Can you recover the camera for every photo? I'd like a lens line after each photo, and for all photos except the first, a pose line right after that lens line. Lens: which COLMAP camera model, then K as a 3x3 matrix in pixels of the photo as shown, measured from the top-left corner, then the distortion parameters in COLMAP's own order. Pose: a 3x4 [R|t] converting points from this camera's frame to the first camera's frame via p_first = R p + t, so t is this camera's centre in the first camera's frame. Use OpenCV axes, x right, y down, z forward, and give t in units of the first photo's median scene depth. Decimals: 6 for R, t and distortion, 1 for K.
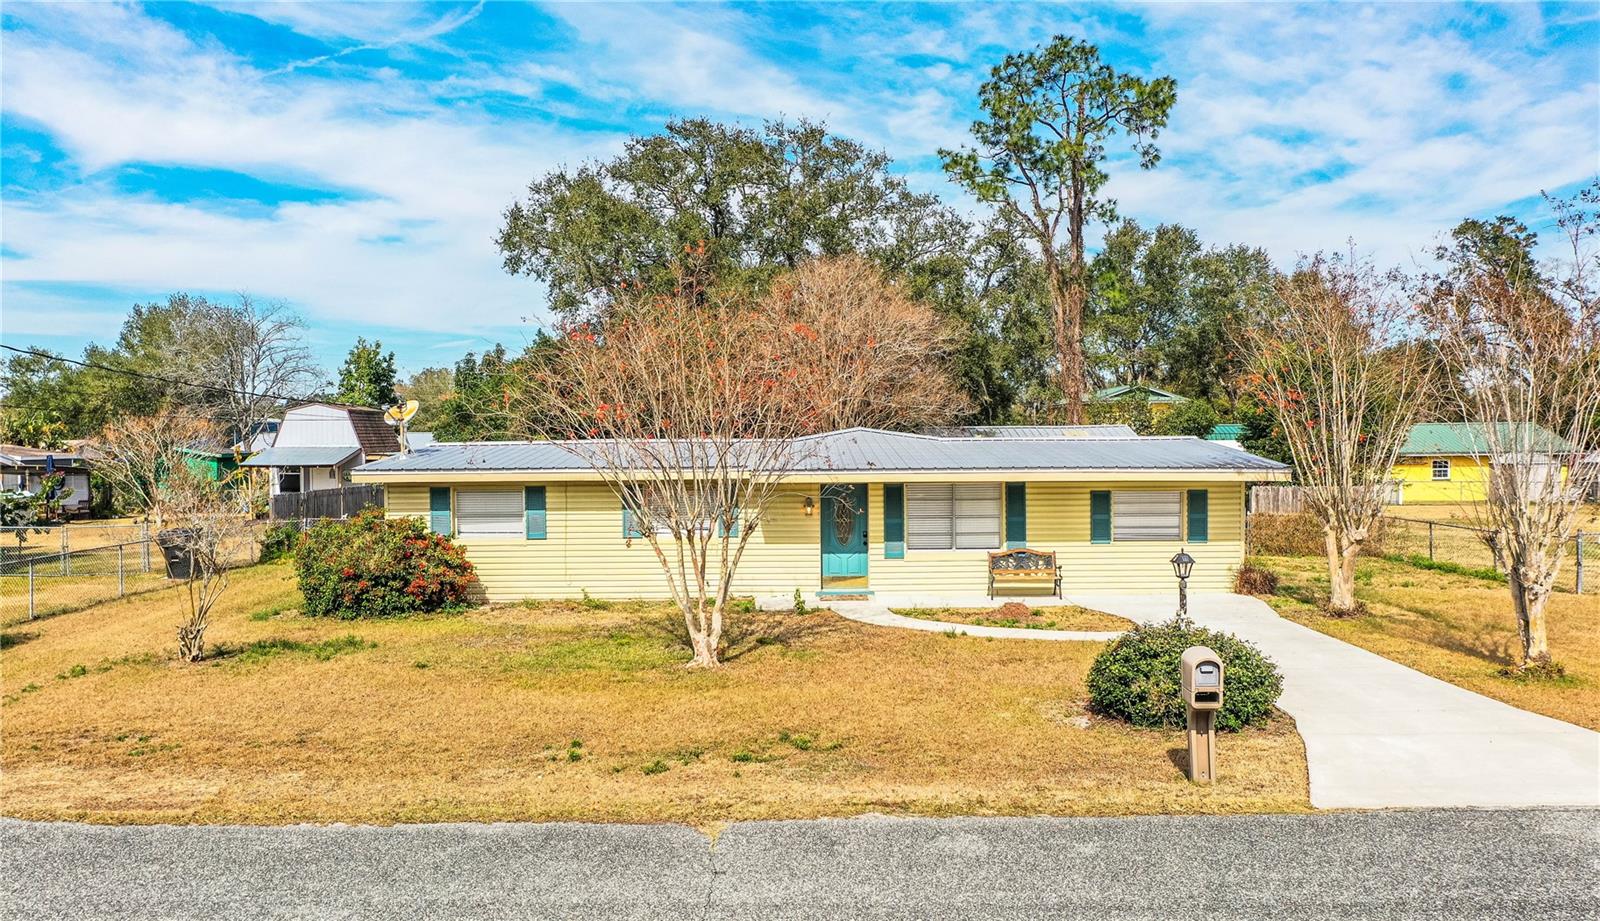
lens RADIAL K [[1244.4, 0, 800.8], [0, 1244.4, 454.2], [0, 0, 1]] dist [0.007083, 0.000732]
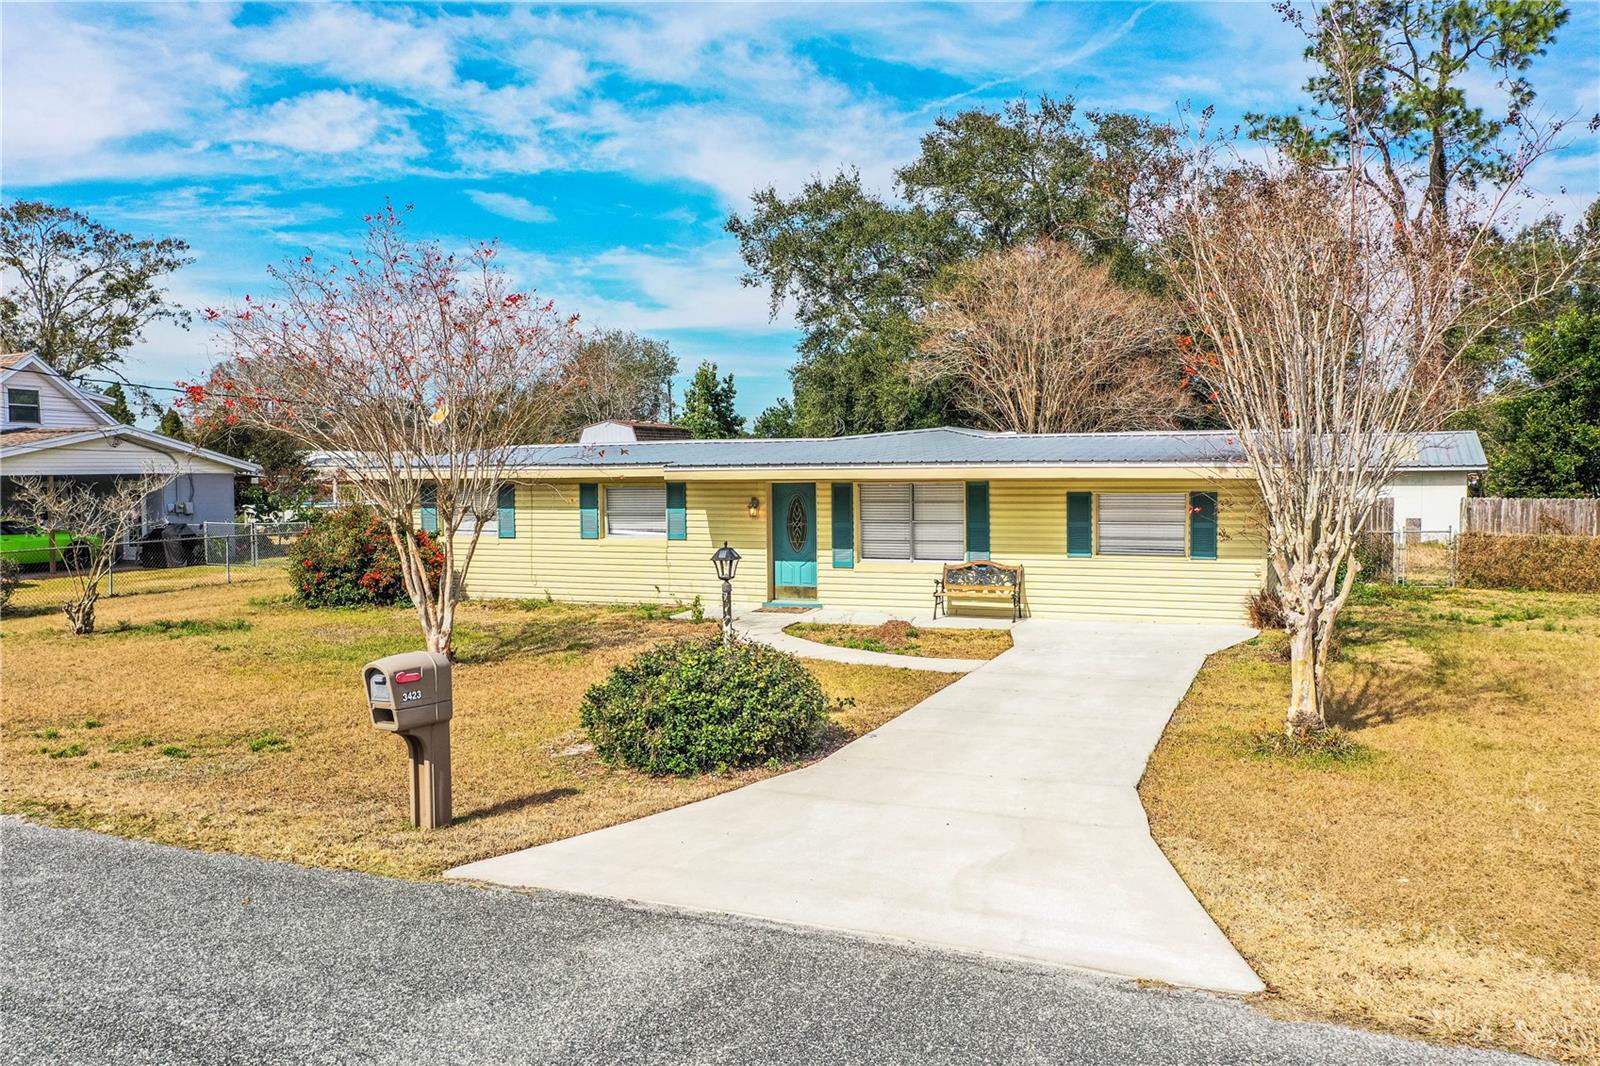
lens RADIAL K [[1245.7, 0, 792.2], [0, 1245.7, 512.7], [0, 0, 1]] dist [-0.006231, -0.006164]
pose [[0.917757, 0.012451, -0.396948, 0.389320], [-0.002624, 0.999677, 0.025288, 0.022779], [0.397134, -0.022167, 0.917493, 0.184016]]
